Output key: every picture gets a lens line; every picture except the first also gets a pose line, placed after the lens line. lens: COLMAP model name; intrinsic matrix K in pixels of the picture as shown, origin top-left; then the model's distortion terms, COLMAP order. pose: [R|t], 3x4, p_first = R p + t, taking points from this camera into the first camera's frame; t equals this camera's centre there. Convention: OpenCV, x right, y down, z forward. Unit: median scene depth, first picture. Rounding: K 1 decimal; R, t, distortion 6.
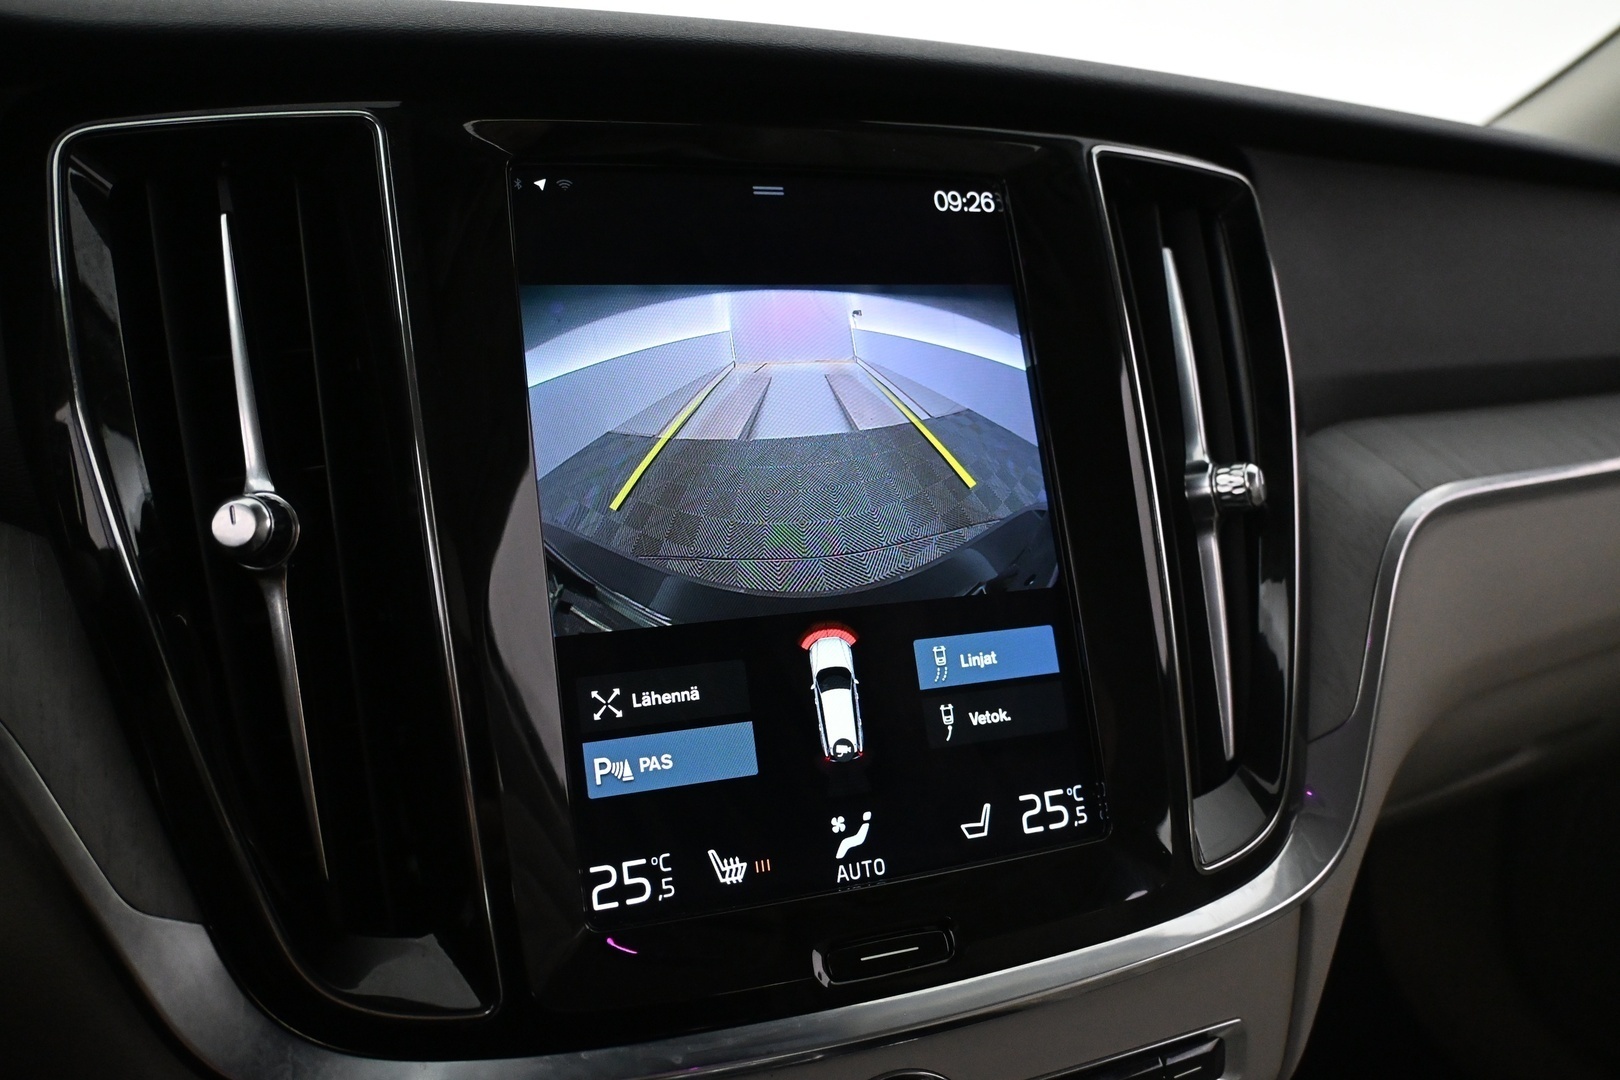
lens RADIAL K [[1261.7, 0, 810.0], [0, 1261.7, 540.0], [0, 0, 1]] dist [-0.000928, 0.002676]
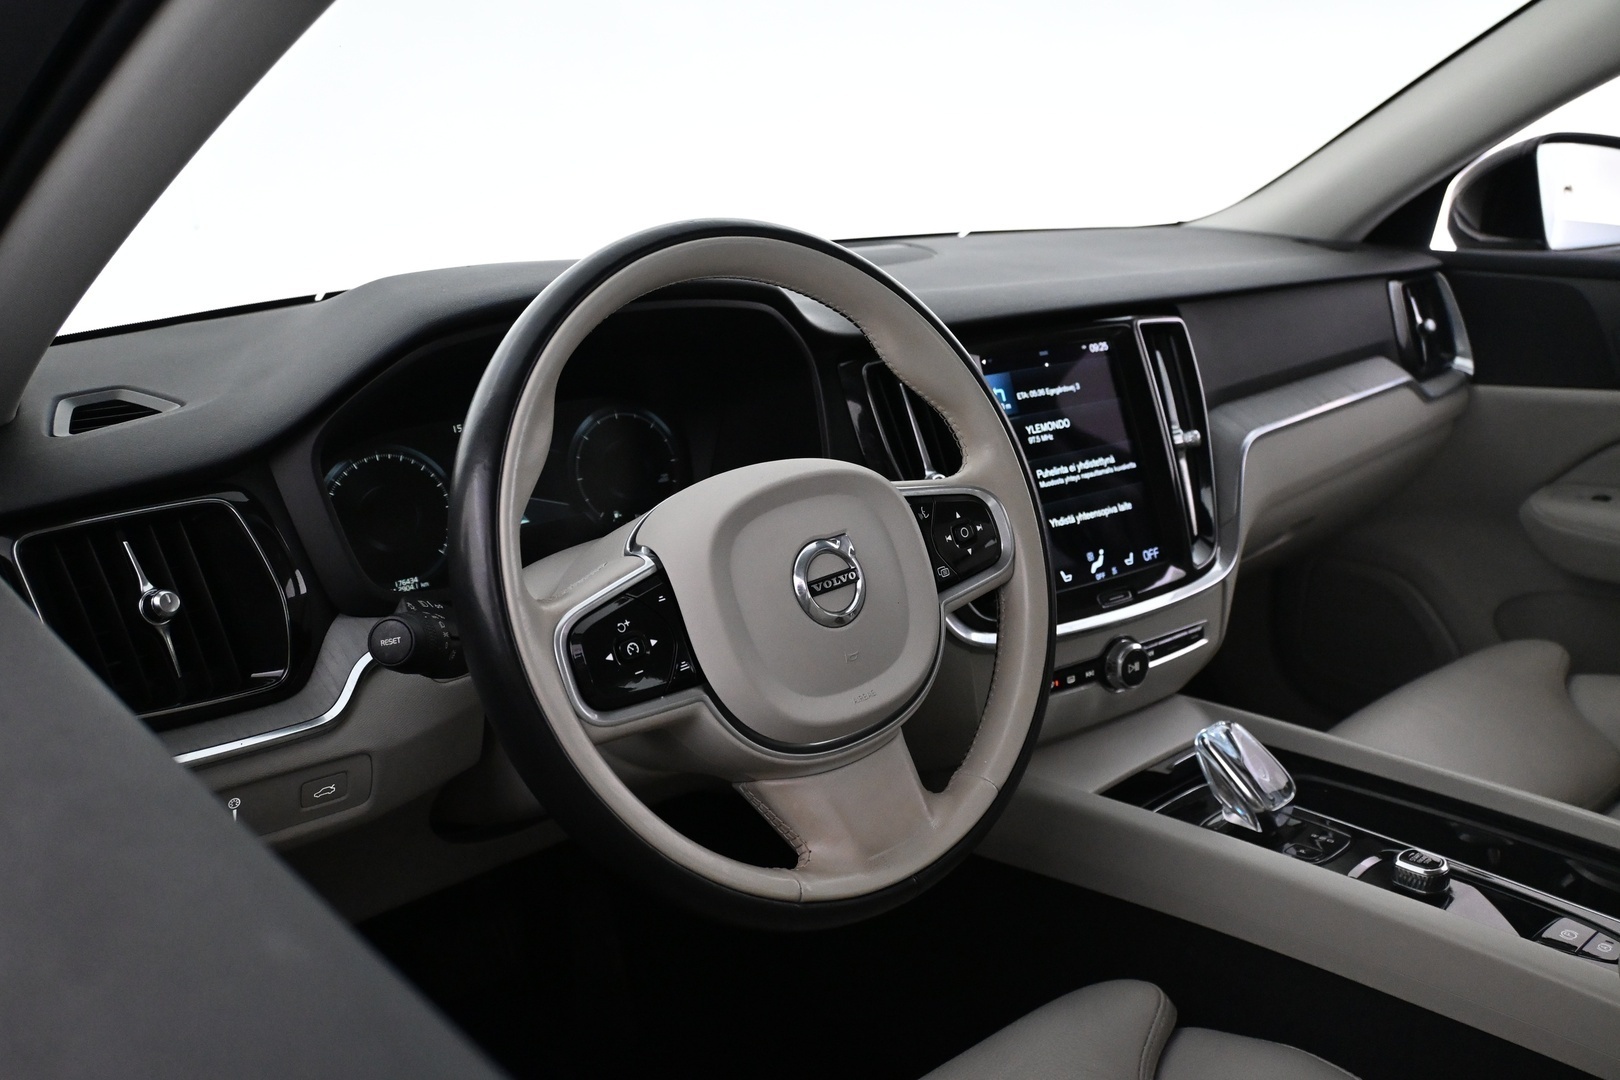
lens RADIAL K [[1387.9, 0, 810.0], [0, 1387.9, 540.0], [0, 0, 1]] dist [-0.002057, -0.005994]
pose [[0.975446, -0.092228, 0.199999, -1.294953], [0.076137, 0.993319, 0.086723, -0.174521], [-0.206661, -0.069366, 0.975951, -2.128600]]
